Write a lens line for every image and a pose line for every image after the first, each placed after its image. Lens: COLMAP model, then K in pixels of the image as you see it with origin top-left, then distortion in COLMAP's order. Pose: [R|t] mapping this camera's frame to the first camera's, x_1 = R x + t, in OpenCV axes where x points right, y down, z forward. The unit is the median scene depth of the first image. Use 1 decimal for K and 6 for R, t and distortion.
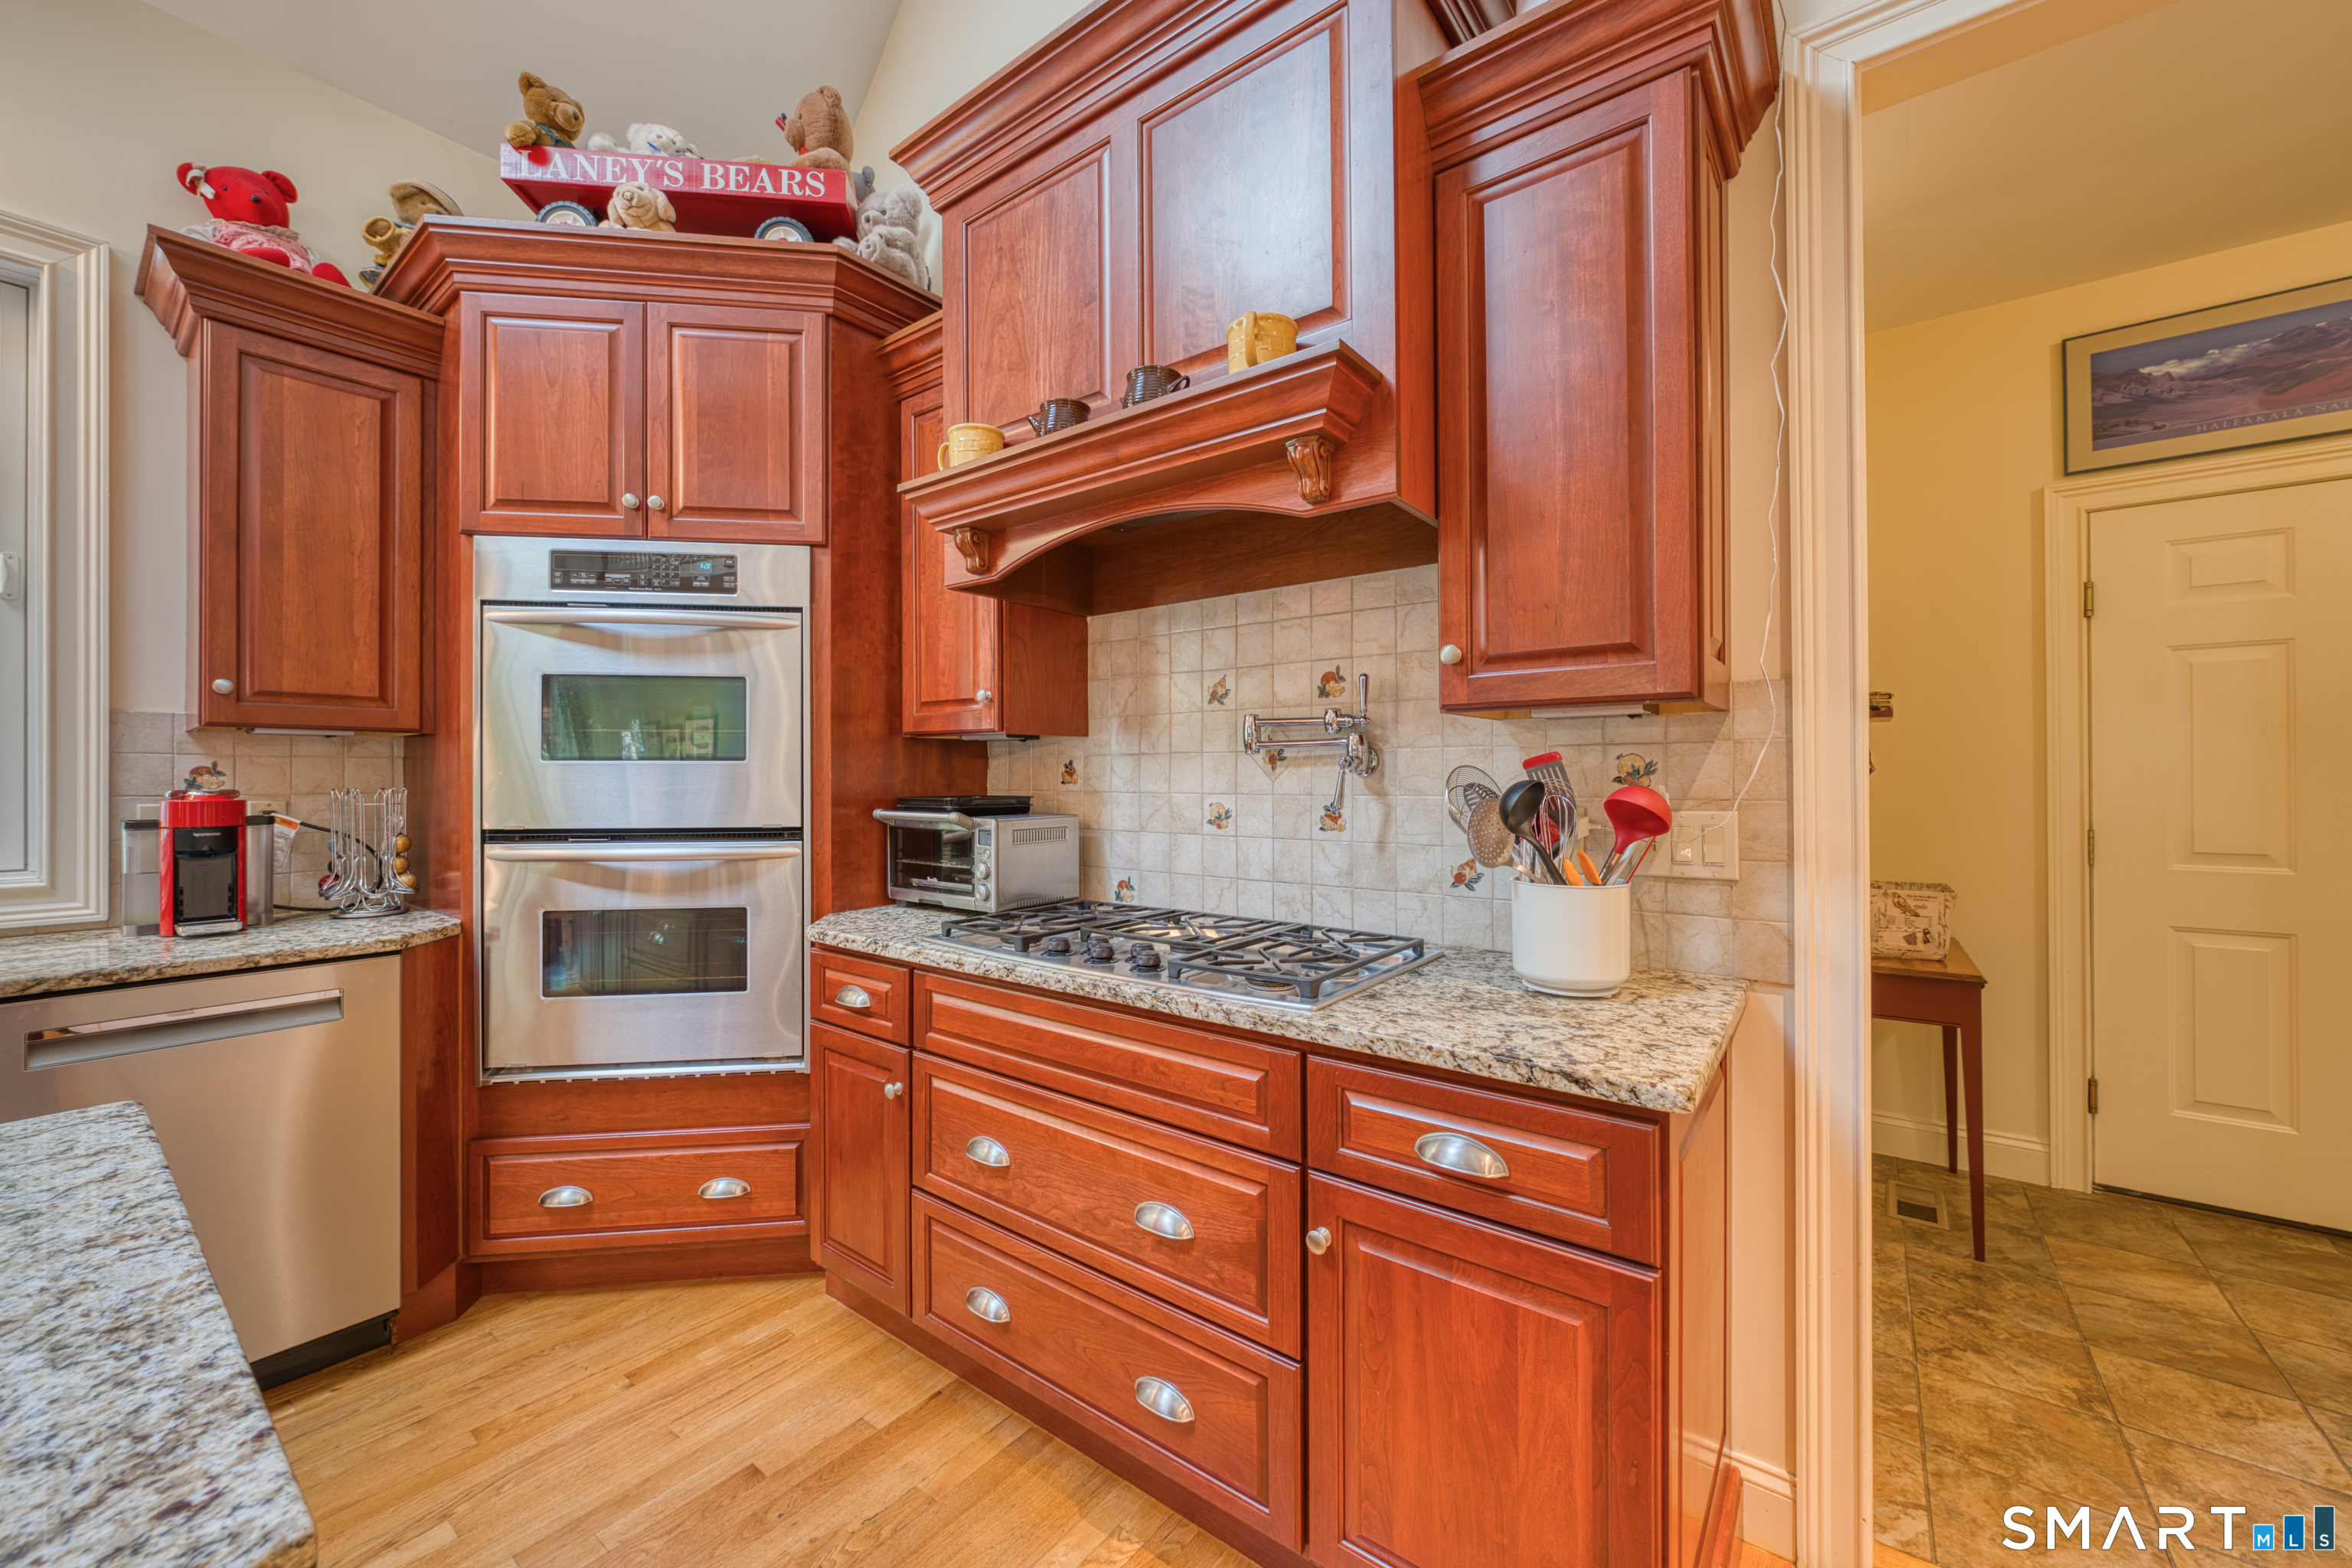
lens RADIAL K [[890.8, 0, 1182.0], [0, 890.8, 775.0], [0, 0, 1]] dist [0.002032, 0.000047]
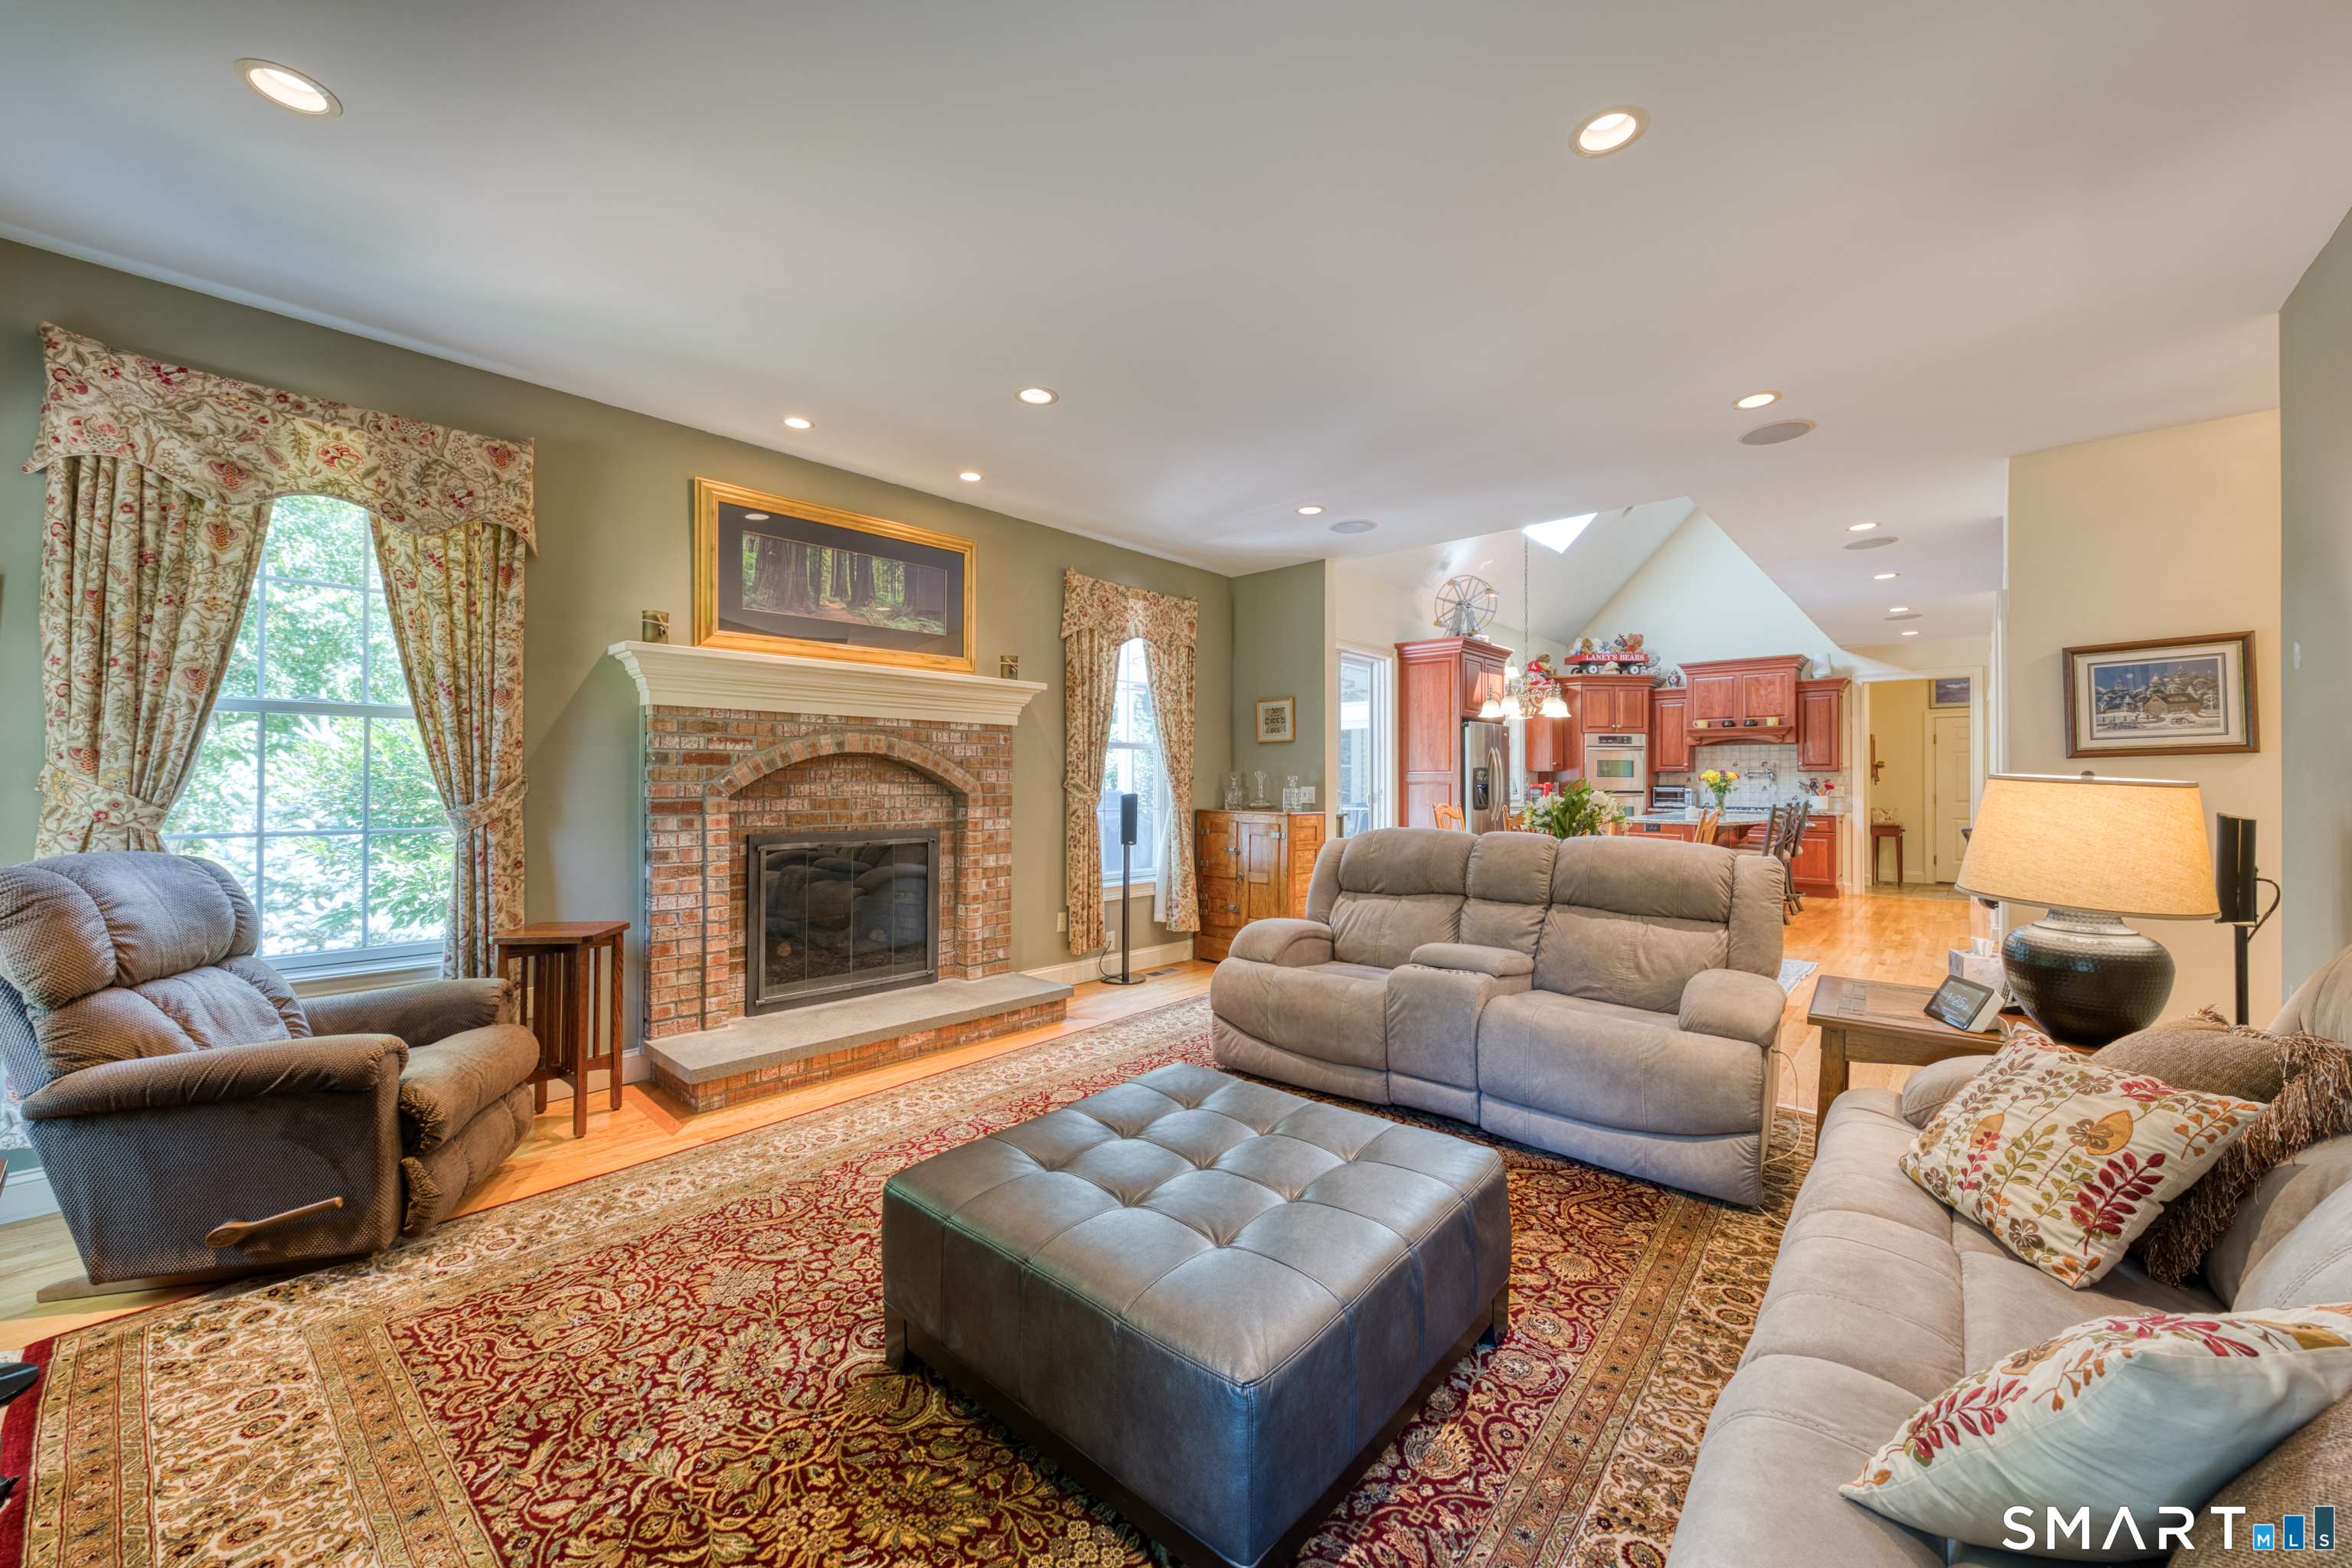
lens RADIAL K [[890.8, 0, 1168.3], [0, 890.8, 785.1], [0, 0, 1]] dist [0.002032, 0.000047]
pose [[0.996014, 0.005183, -0.089051, -2.810688], [-0.005626, 0.999973, -0.004725, 0.067234], [0.089024, 0.005207, 0.996016, -4.488556]]
